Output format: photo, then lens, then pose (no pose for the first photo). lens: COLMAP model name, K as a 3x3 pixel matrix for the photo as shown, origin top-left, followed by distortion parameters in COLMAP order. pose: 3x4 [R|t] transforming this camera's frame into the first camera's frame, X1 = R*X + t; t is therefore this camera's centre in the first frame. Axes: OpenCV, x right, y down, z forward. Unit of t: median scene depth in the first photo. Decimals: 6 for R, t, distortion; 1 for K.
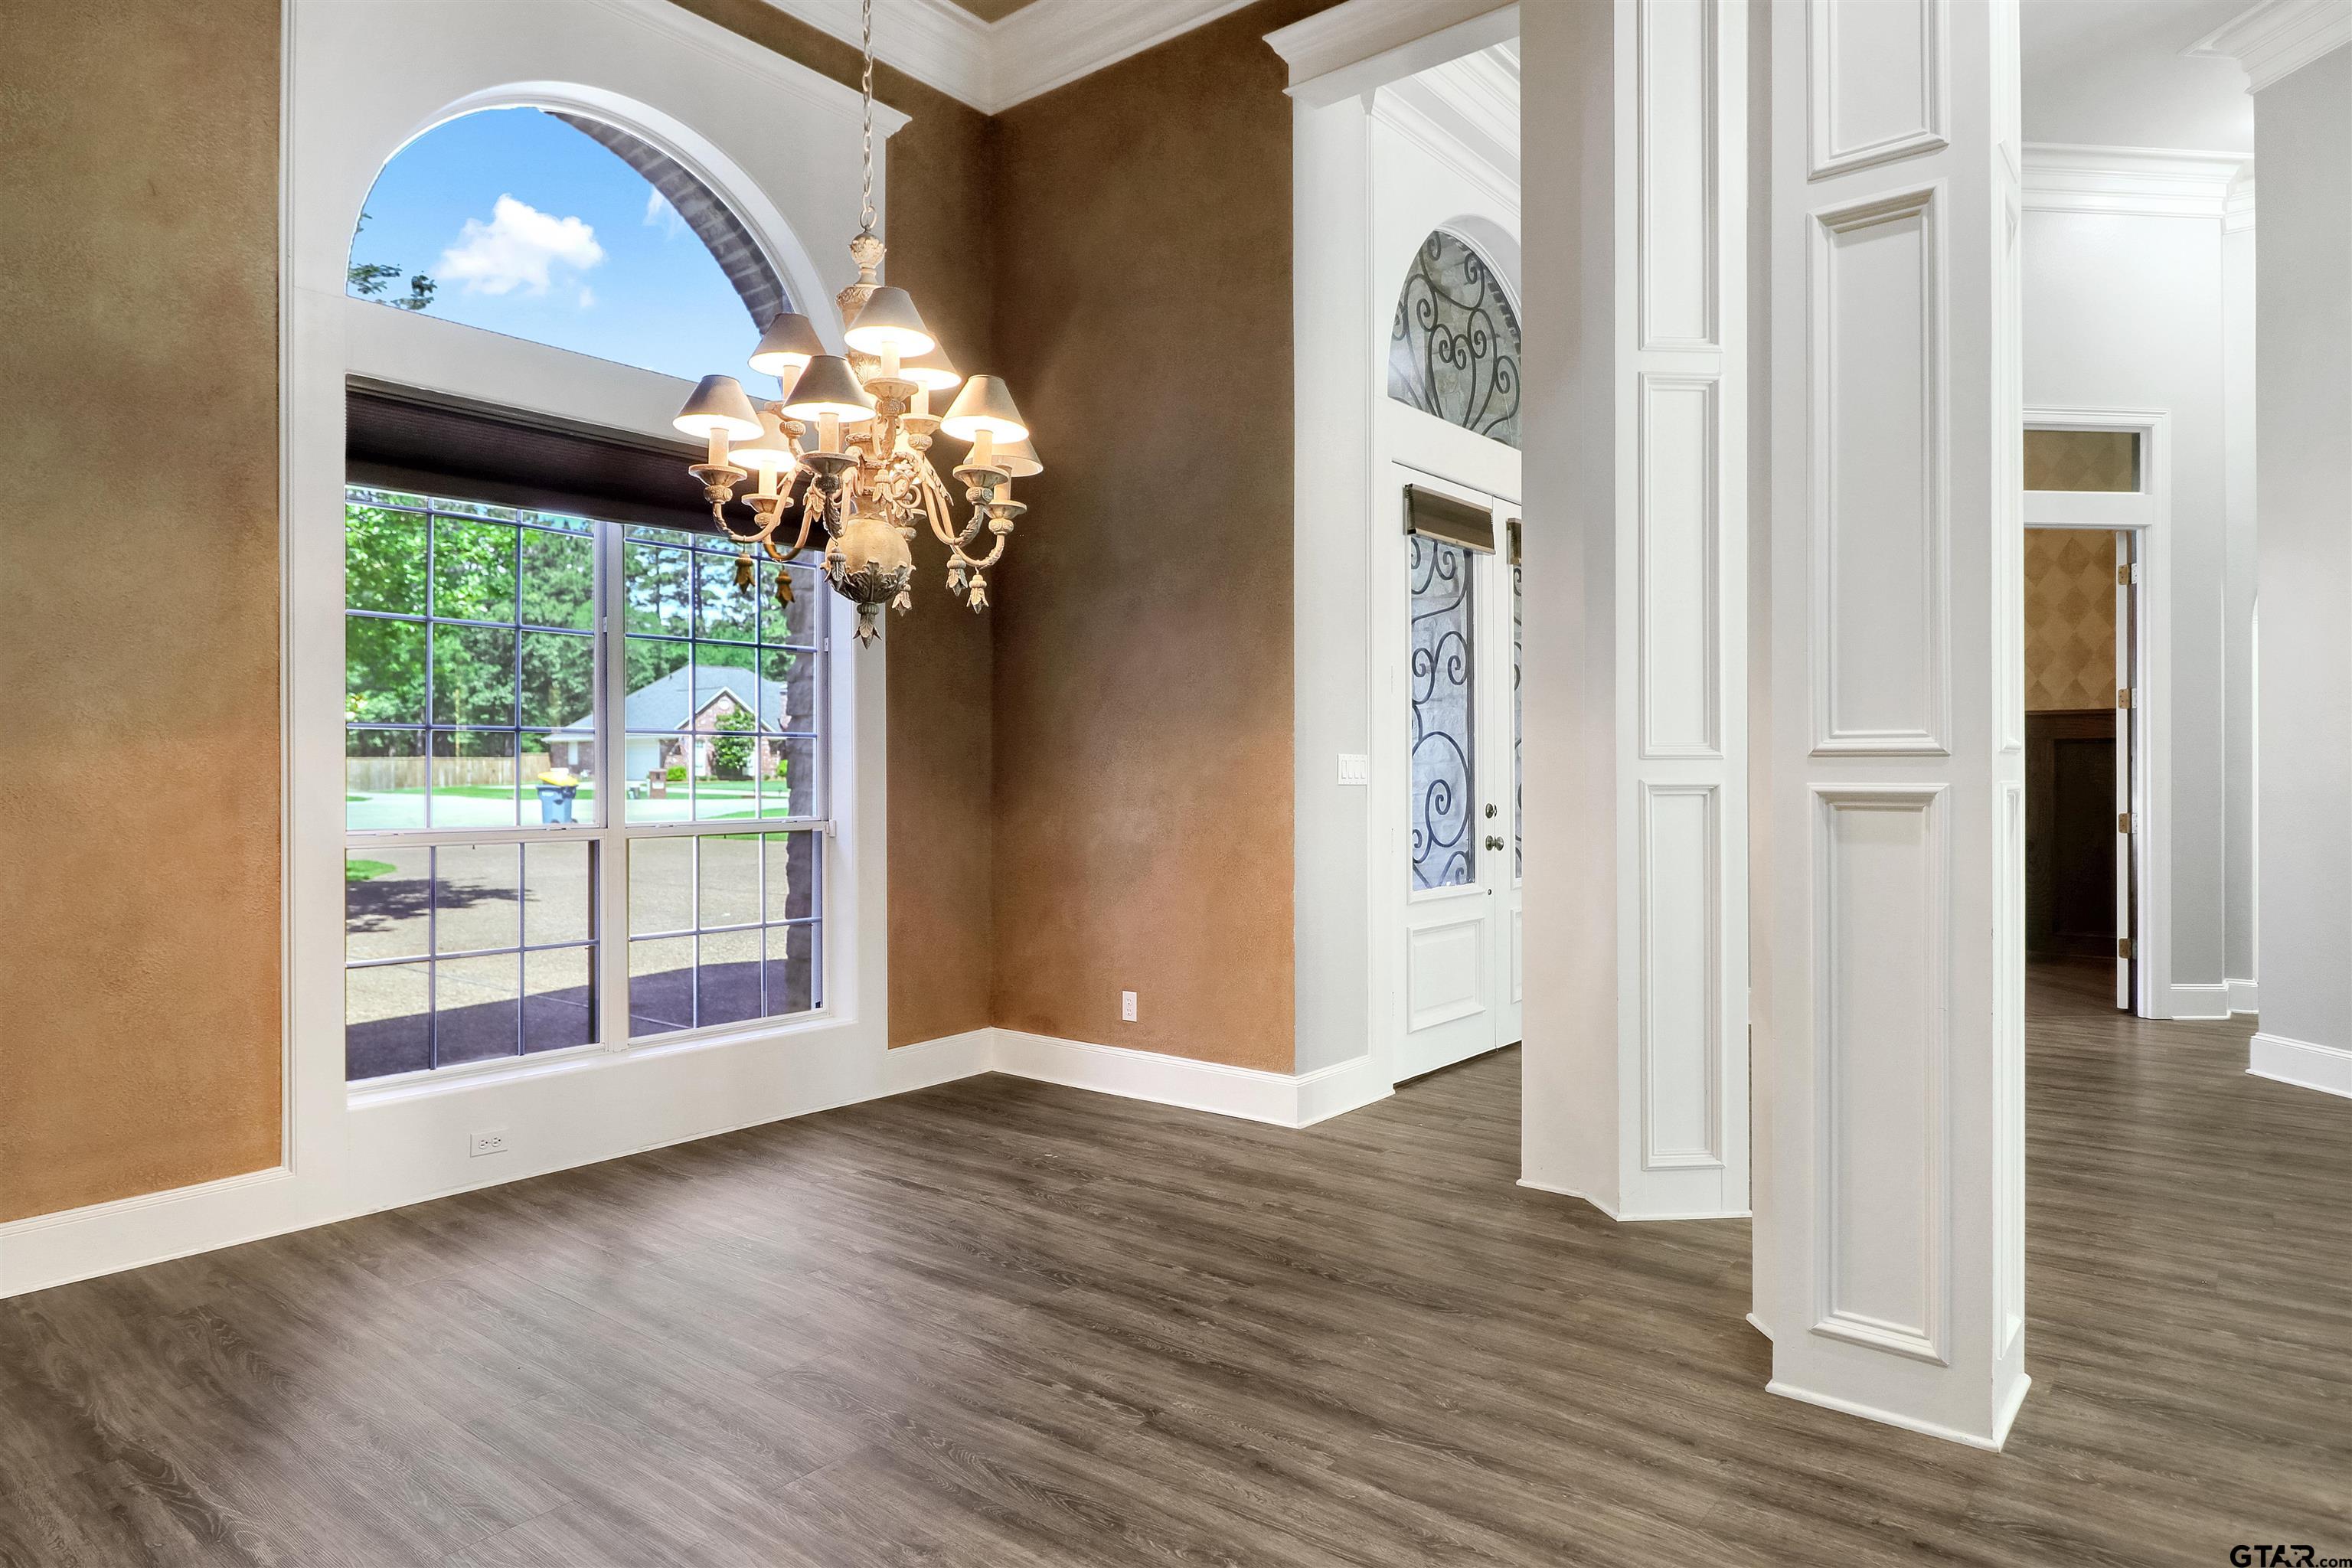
lens RADIAL K [[1378.0, 0, 1176.0], [0, 1378.0, 784.0], [0, 0, 1]] dist [0.004195, -0.017116]
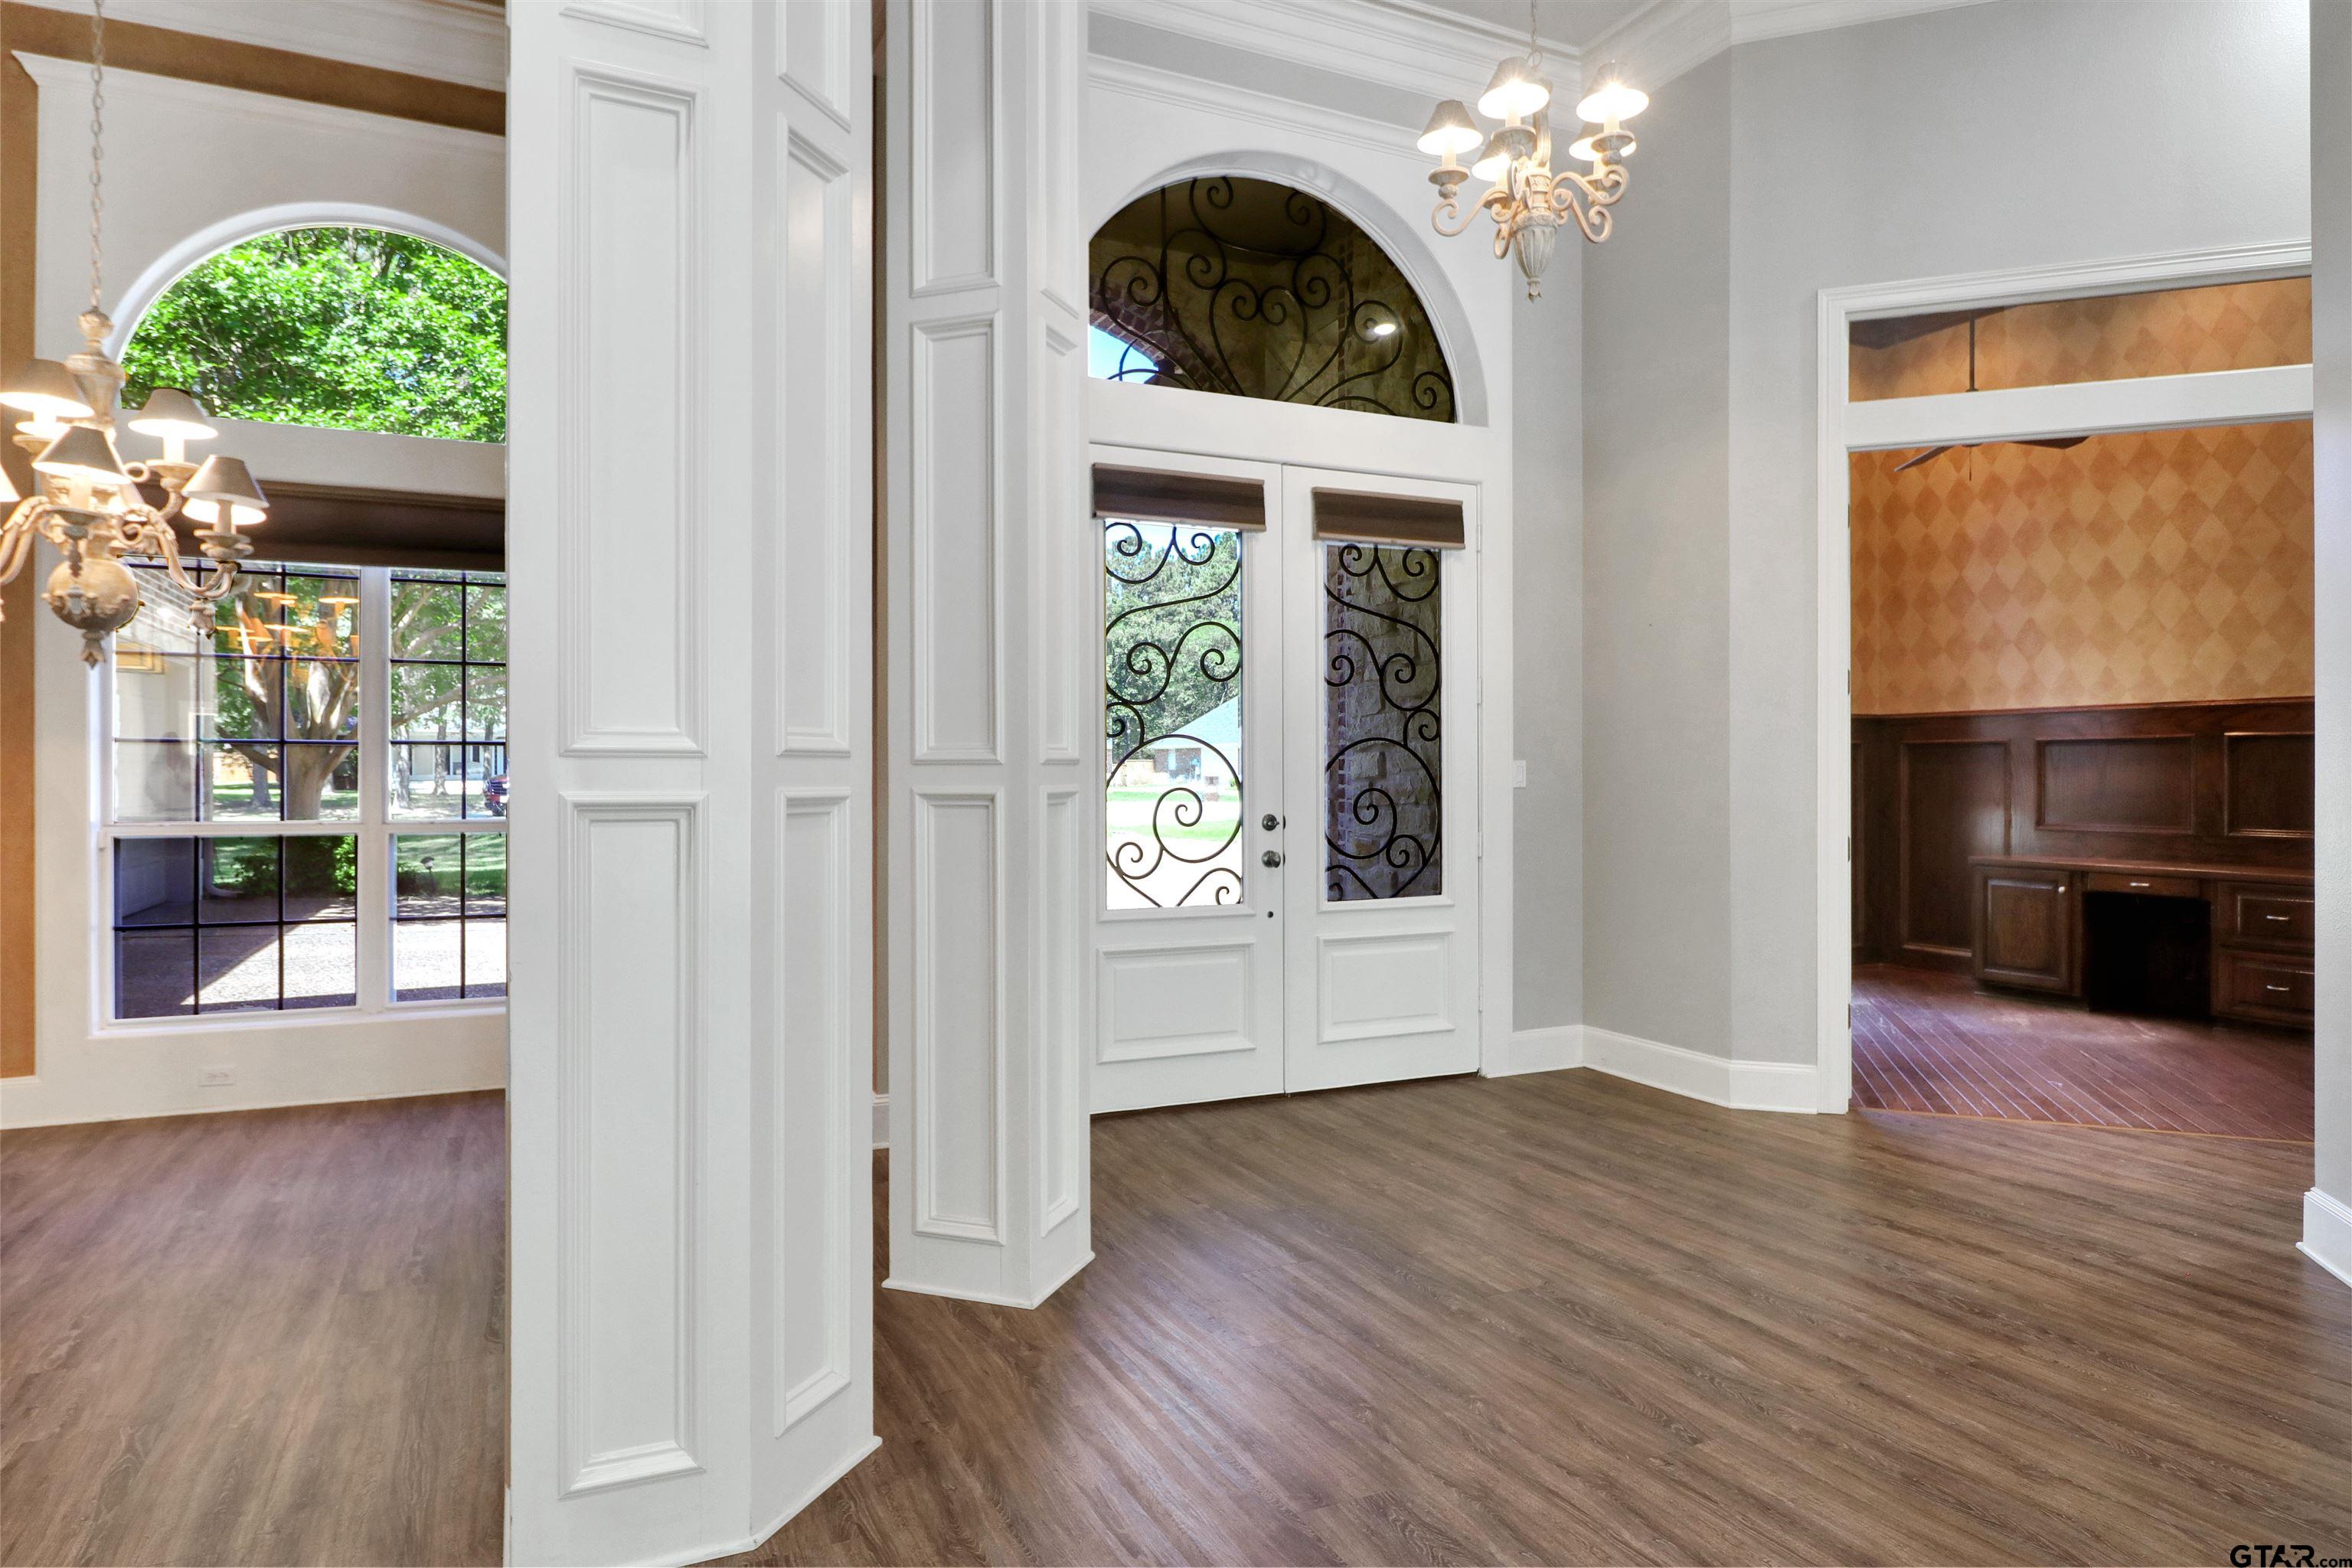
lens RADIAL K [[1373.7, 0, 1170.7], [0, 1373.7, 773.9], [0, 0, 1]] dist [-0.018661, -0.000522]
pose [[0.904205, 0.000155, -0.427099, 0.851716], [-0.004911, 0.999938, -0.010034, -0.003777], [0.427071, 0.011170, 0.904149, 0.280207]]
